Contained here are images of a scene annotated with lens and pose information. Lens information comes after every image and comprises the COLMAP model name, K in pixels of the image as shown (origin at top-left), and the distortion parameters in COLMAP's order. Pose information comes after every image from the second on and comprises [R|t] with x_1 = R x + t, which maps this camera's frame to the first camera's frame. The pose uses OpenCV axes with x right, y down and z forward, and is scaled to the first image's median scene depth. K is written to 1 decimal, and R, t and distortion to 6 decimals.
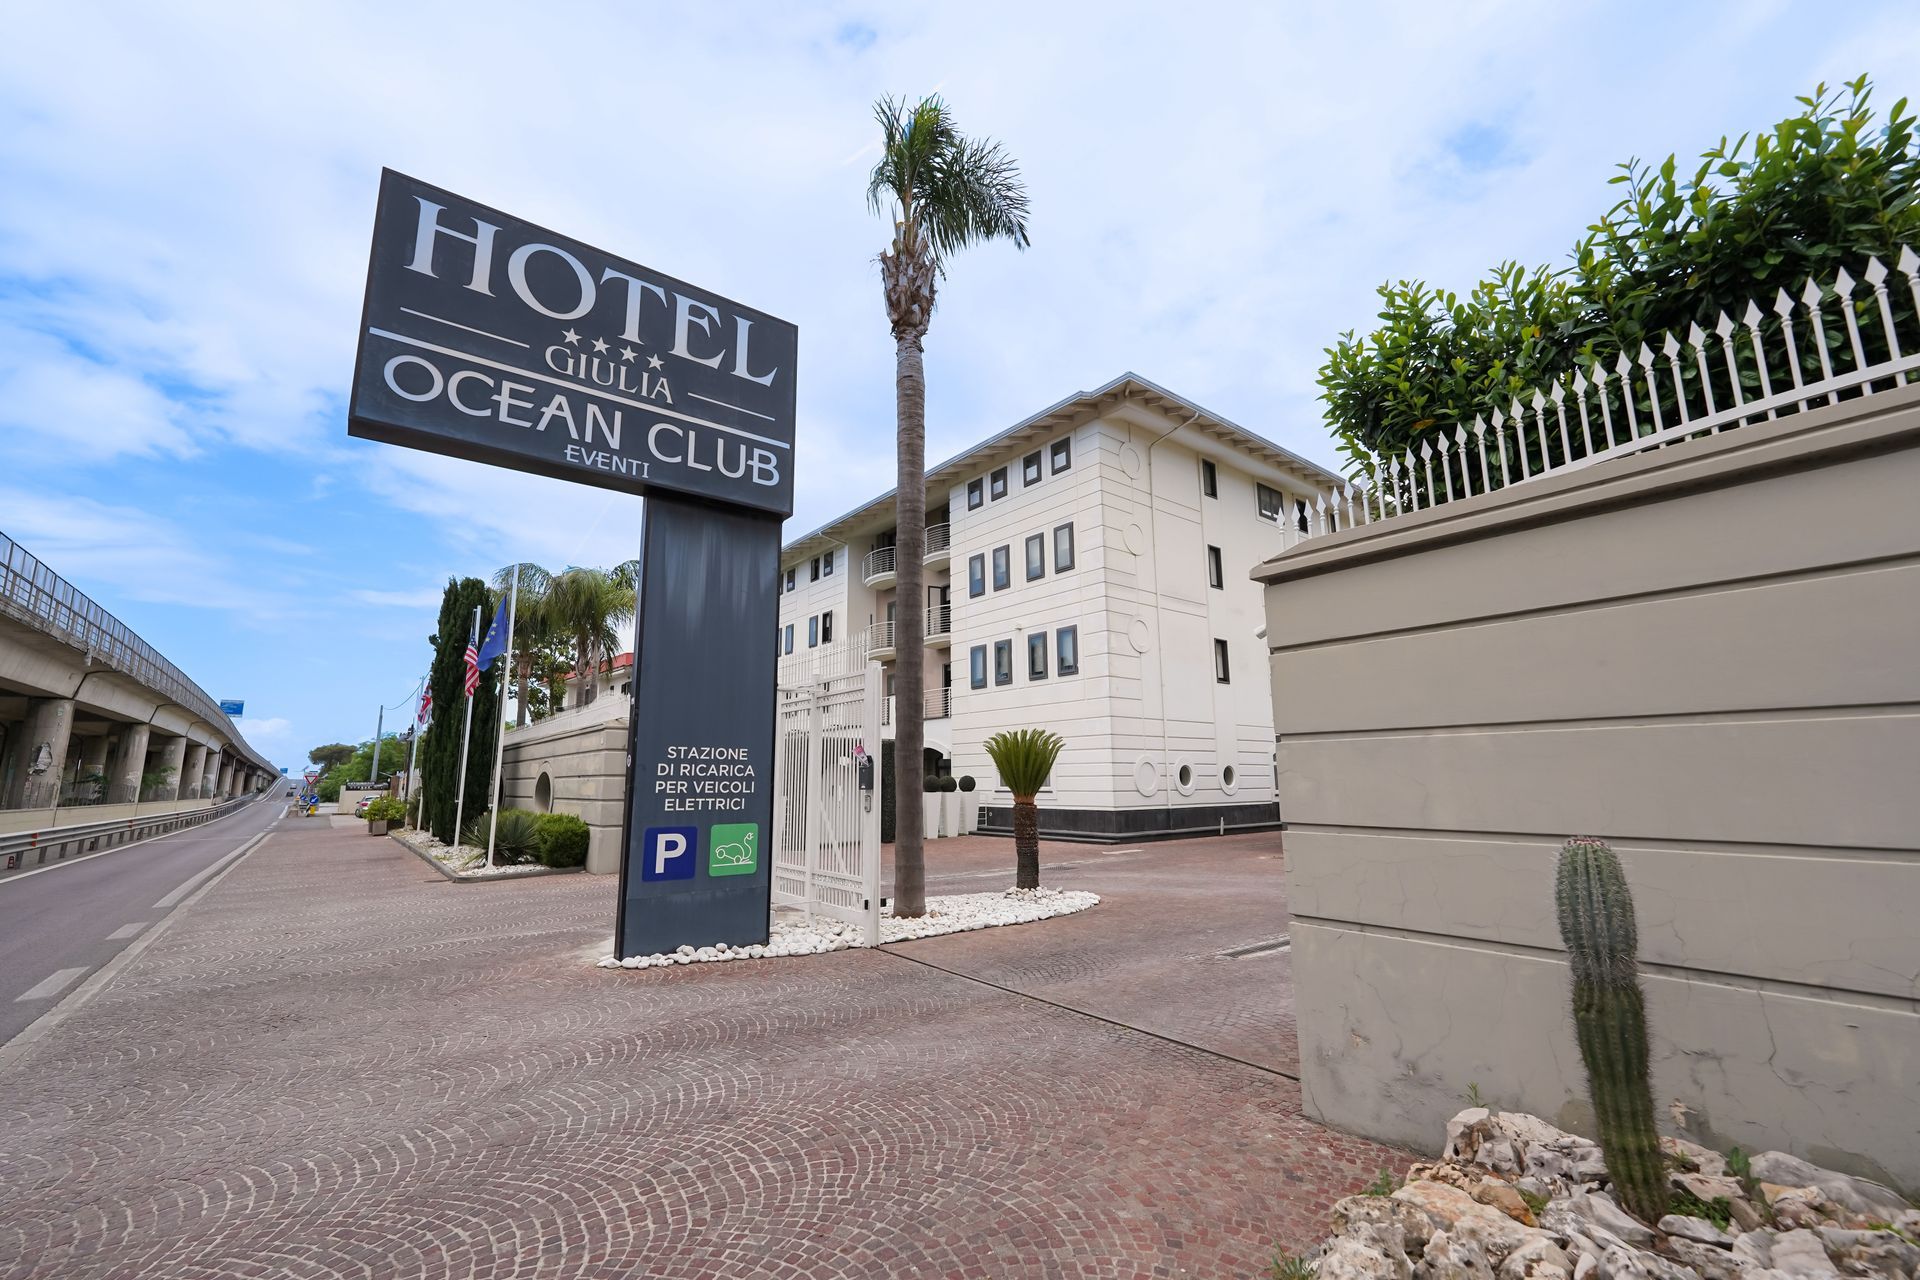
lens RADIAL K [[808.5, 0, 959.3], [0, 808.5, 642.8], [0, 0, 1]] dist [-0.000595, -0.000047]
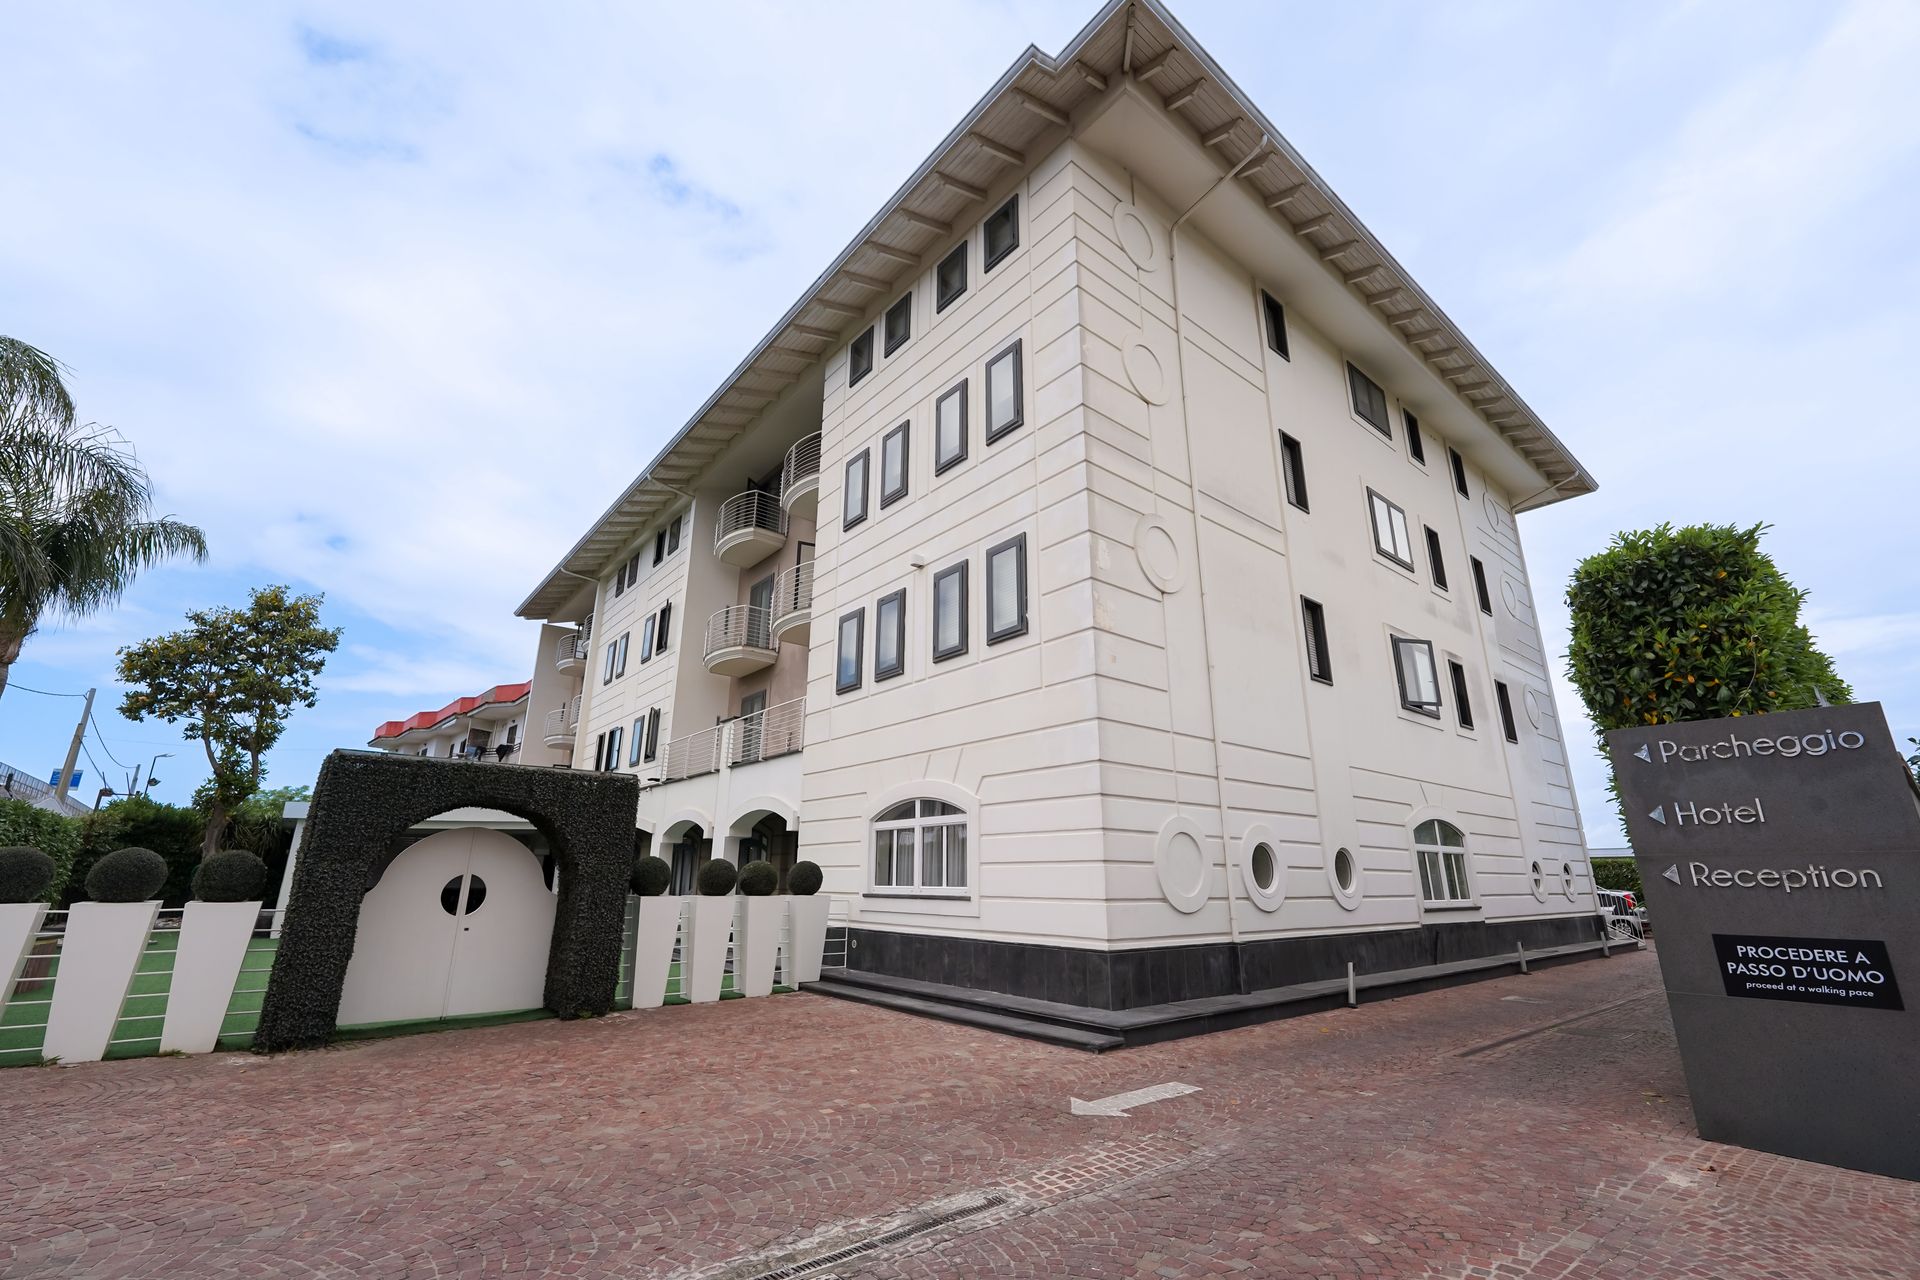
lens RADIAL K [[808.5, 0, 959.9], [0, 808.5, 636.9], [0, 0, 1]] dist [-0.000595, -0.000047]
pose [[0.999890, 0.014398, 0.003621, 0.102535], [-0.013836, 0.992142, -0.124348, 0.093493], [-0.005383, 0.124284, 0.992232, 0.522723]]
